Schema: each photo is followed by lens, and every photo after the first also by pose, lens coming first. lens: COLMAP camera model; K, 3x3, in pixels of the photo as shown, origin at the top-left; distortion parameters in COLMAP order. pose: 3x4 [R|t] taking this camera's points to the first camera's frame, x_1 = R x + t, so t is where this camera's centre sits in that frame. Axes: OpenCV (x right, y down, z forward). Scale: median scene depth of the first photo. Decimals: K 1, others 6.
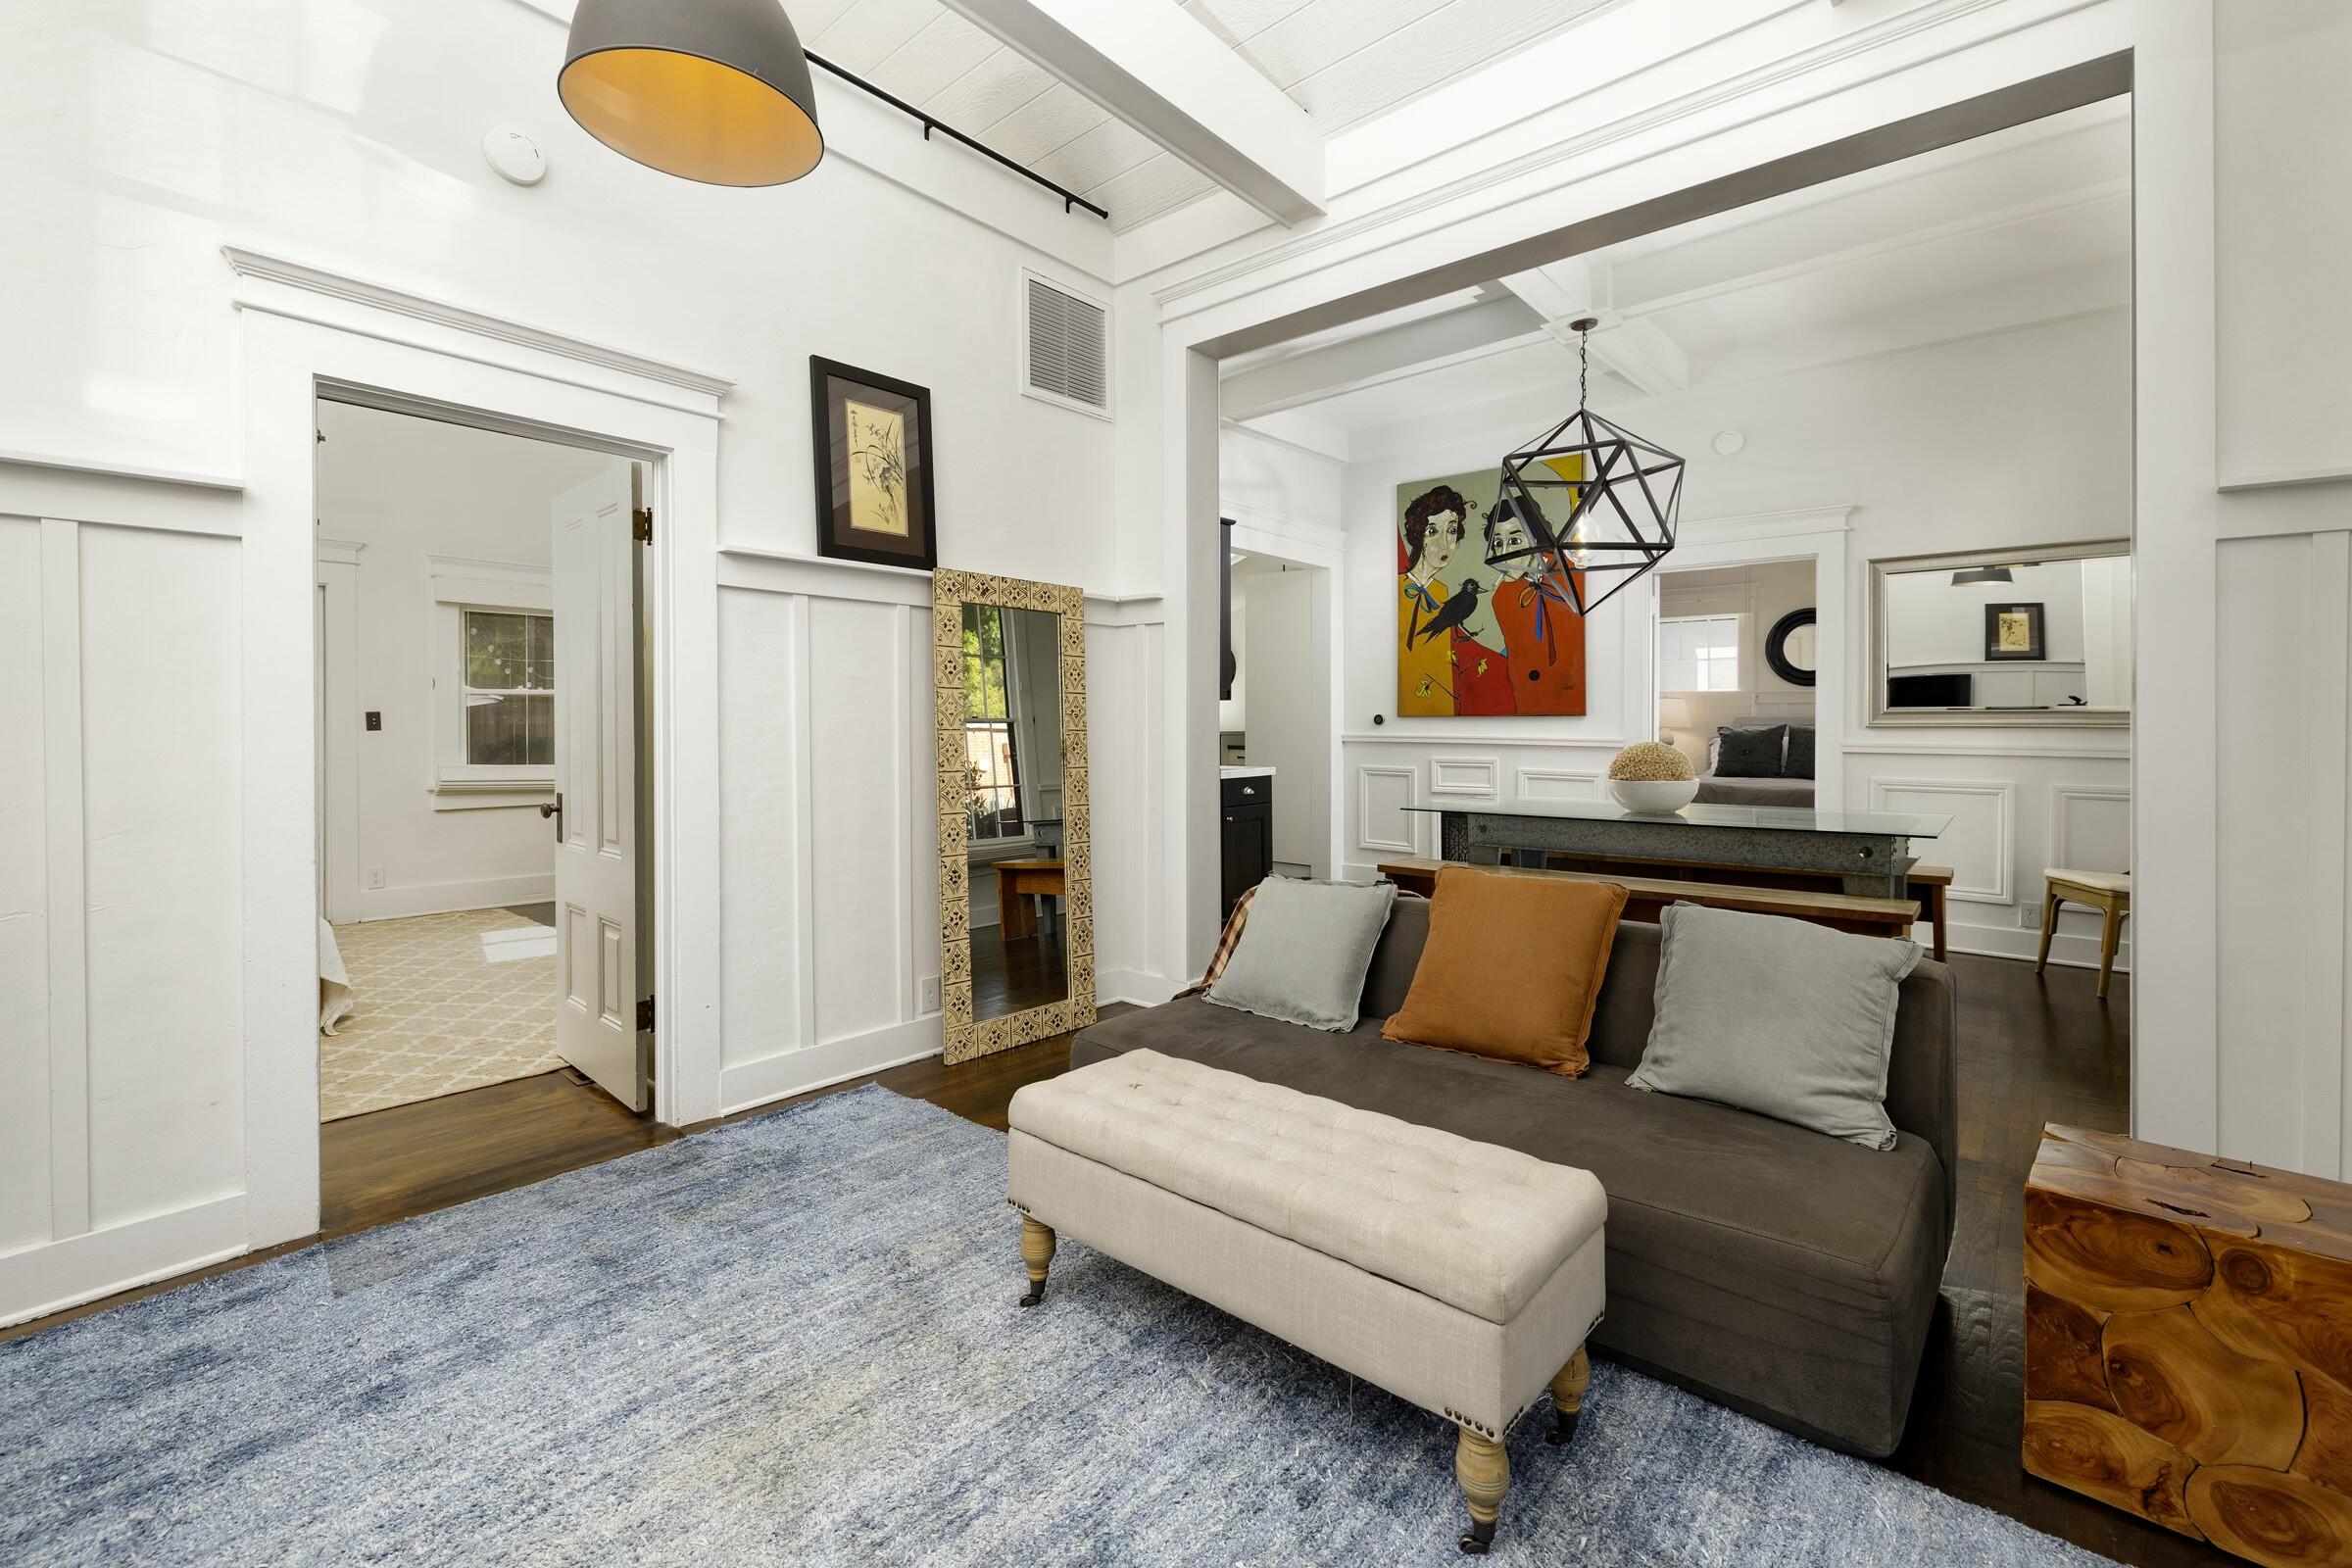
lens RADIAL K [[1004.7, 0, 1193.4], [0, 1004.7, 731.3], [0, 0, 1]] dist [0.004564, 0.000779]
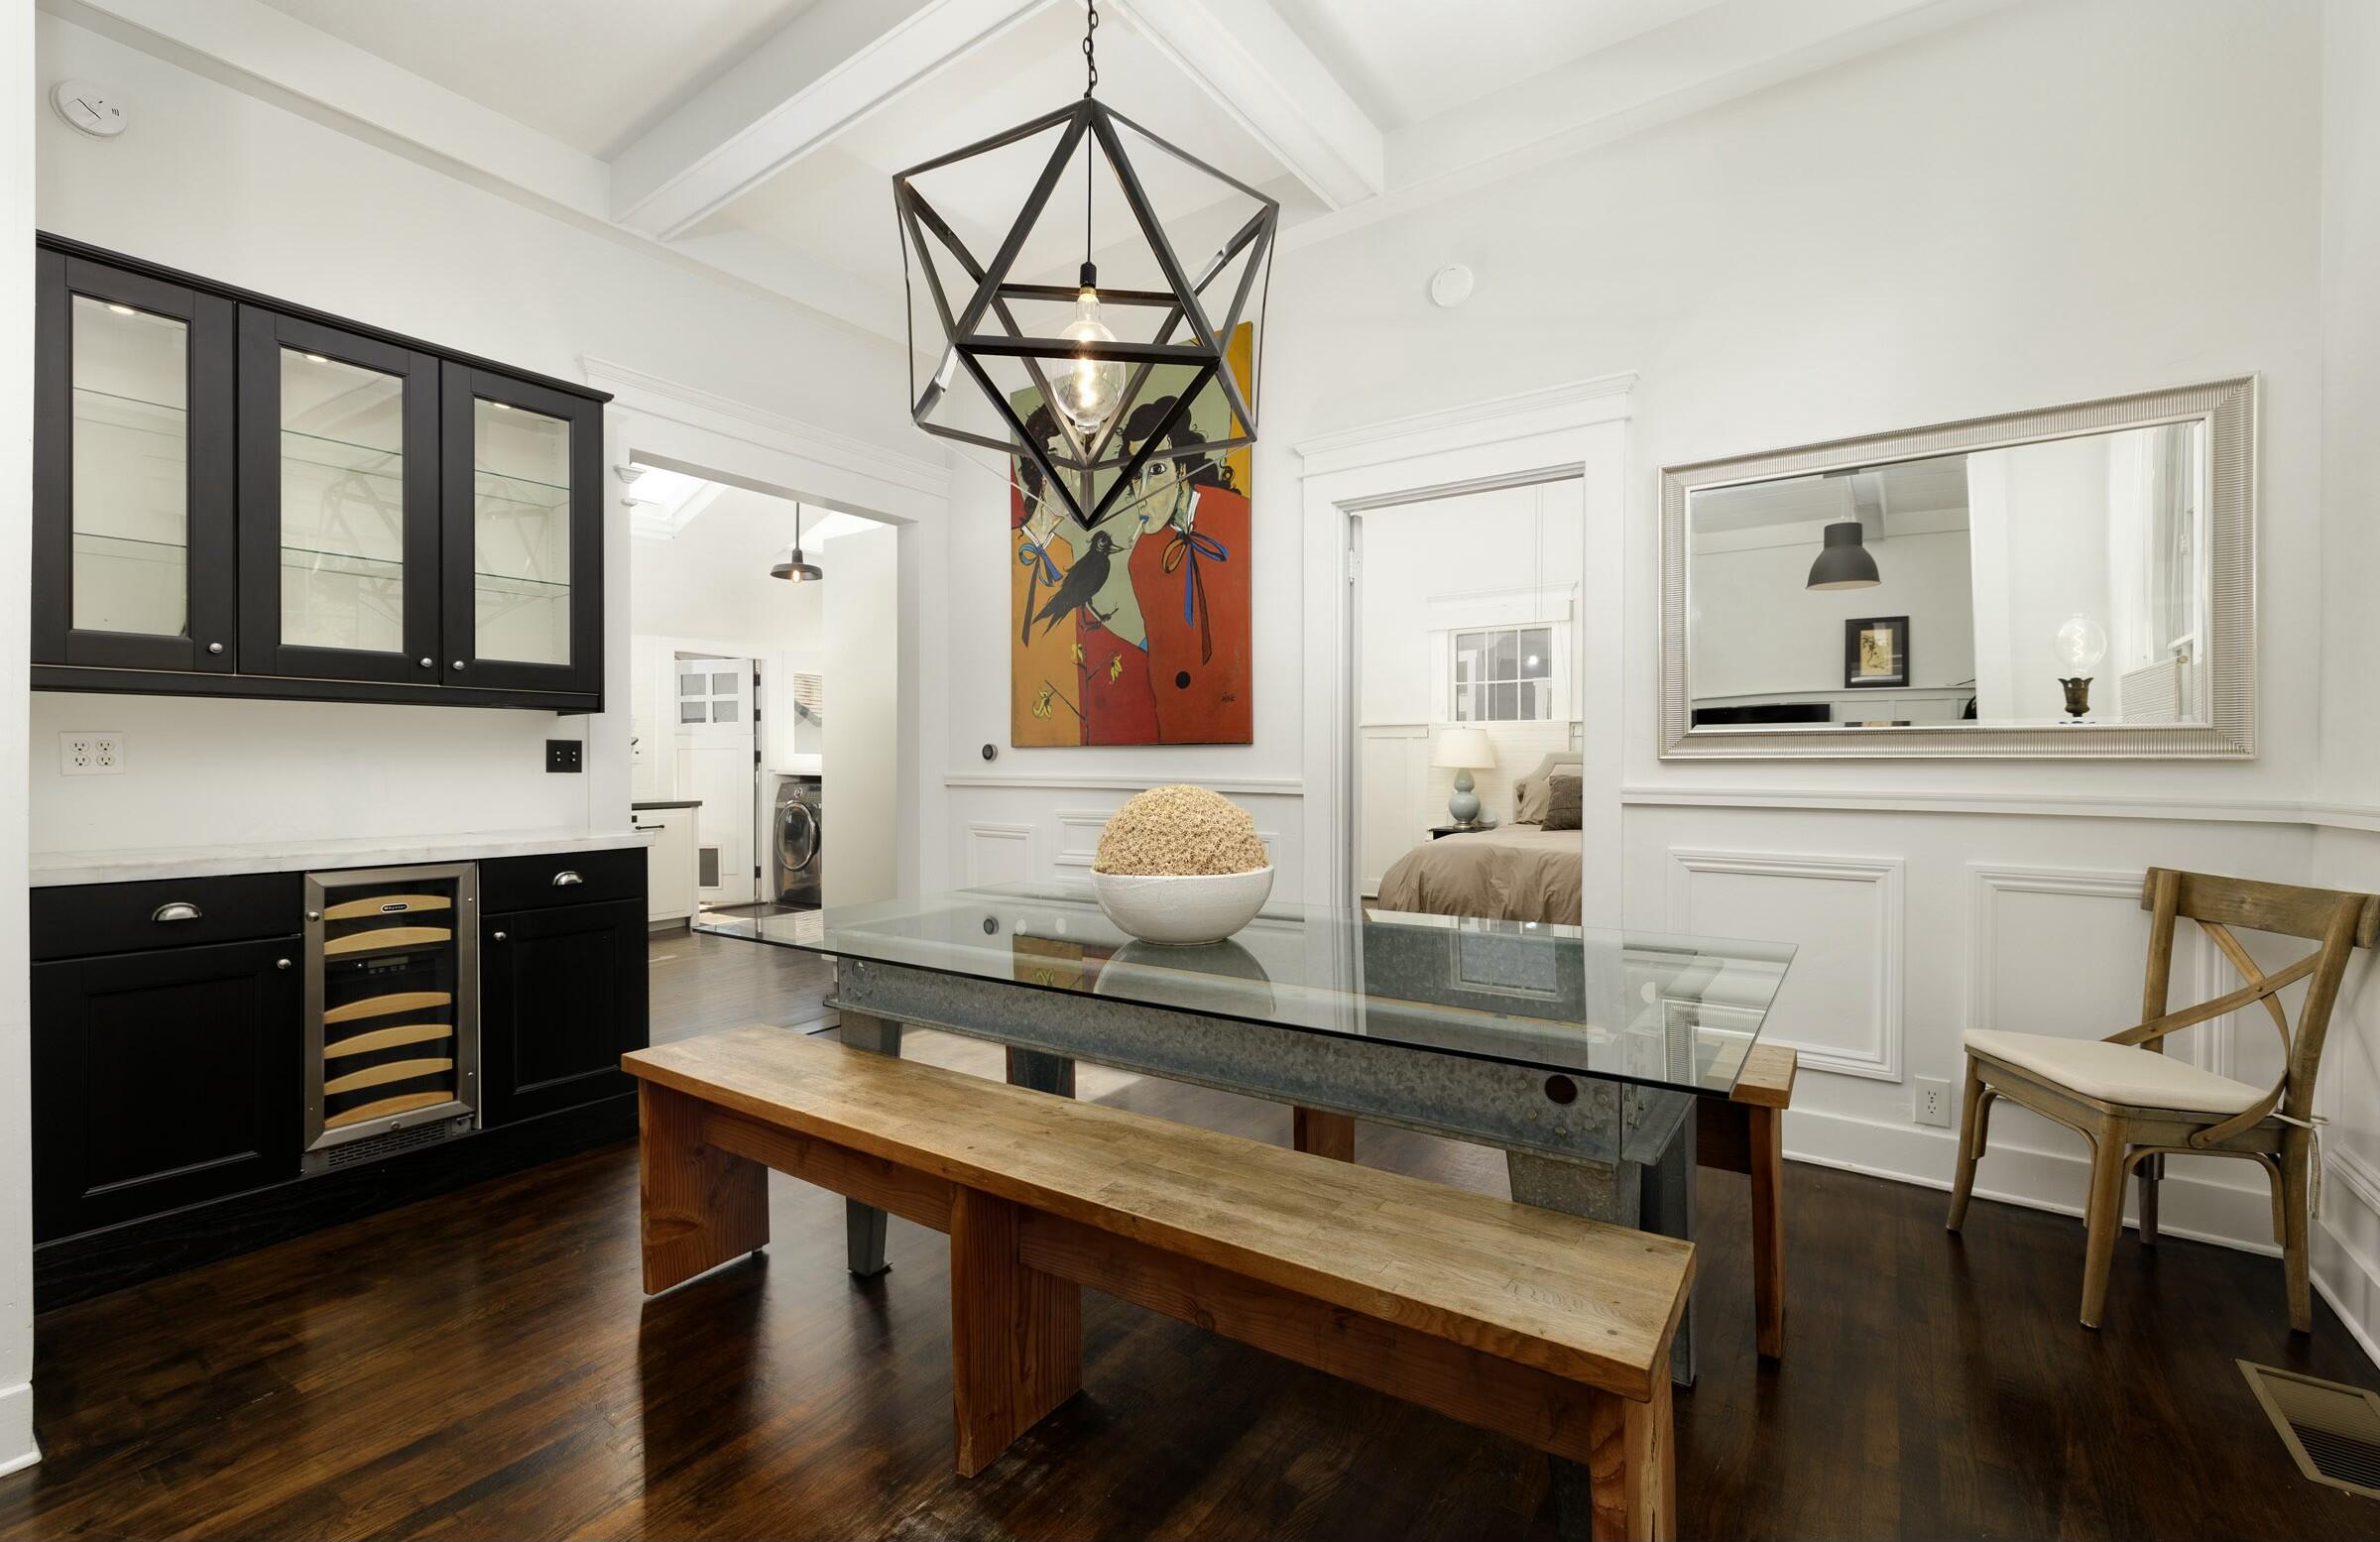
lens RADIAL K [[1025.6, 0, 1189.3], [0, 1025.6, 769.6], [0, 0, 1]] dist [-0.001394, -0.000008]
pose [[0.995238, -0.002772, 0.097436, 0.263157], [0.003277, 0.999982, -0.005027, 0.003680], [-0.097420, 0.005322, 0.995229, 0.339143]]
